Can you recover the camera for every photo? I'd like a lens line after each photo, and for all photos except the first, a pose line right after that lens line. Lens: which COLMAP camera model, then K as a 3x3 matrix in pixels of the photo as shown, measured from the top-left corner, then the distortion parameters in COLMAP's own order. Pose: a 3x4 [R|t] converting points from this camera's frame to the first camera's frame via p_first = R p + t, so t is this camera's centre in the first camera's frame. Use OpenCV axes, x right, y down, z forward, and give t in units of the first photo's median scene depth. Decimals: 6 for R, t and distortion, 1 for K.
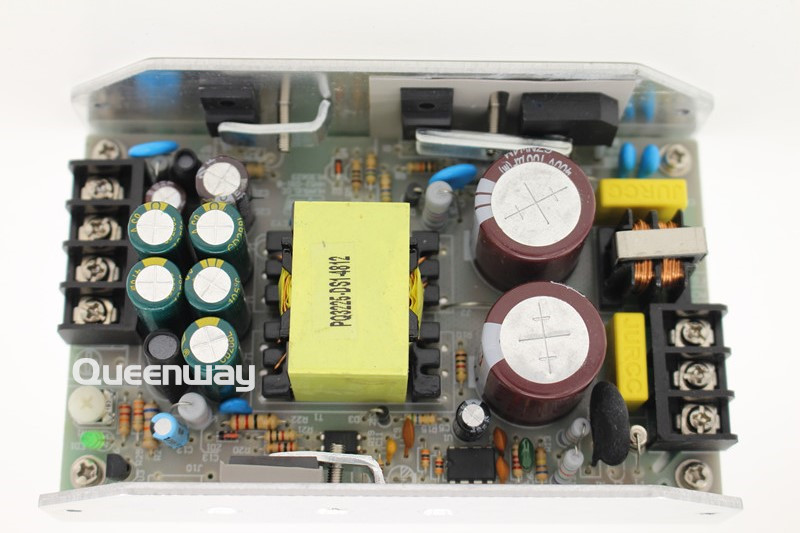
lens RADIAL K [[1416.5, 0, 400.0], [0, 1416.5, 266.5], [0, 0, 1]] dist [-0.069776, -0.102435]
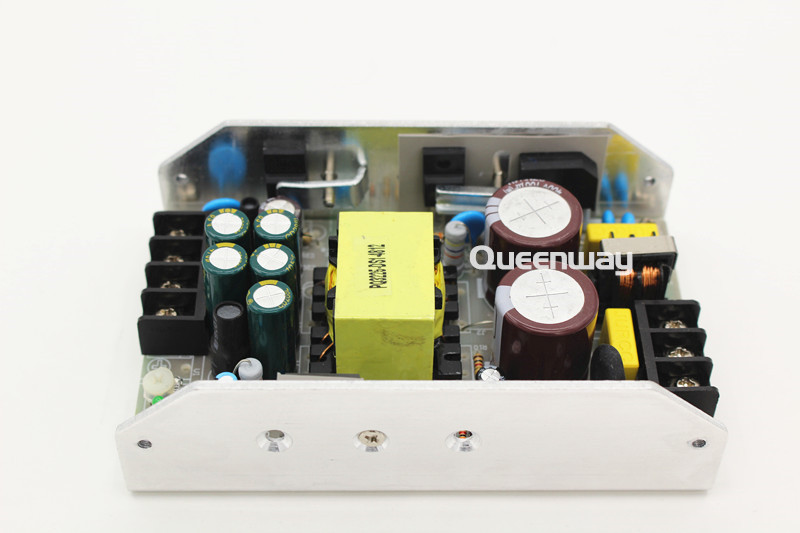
lens RADIAL K [[1416.5, 0, 400.0], [0, 1416.5, 266.5], [0, 0, 1]] dist [-0.069776, -0.102435]
pose [[0.999919, -0.011838, 0.004673, -0.027588], [0.012696, 0.901985, -0.431581, 0.526803], [0.000894, 0.431605, 0.902062, -0.094487]]
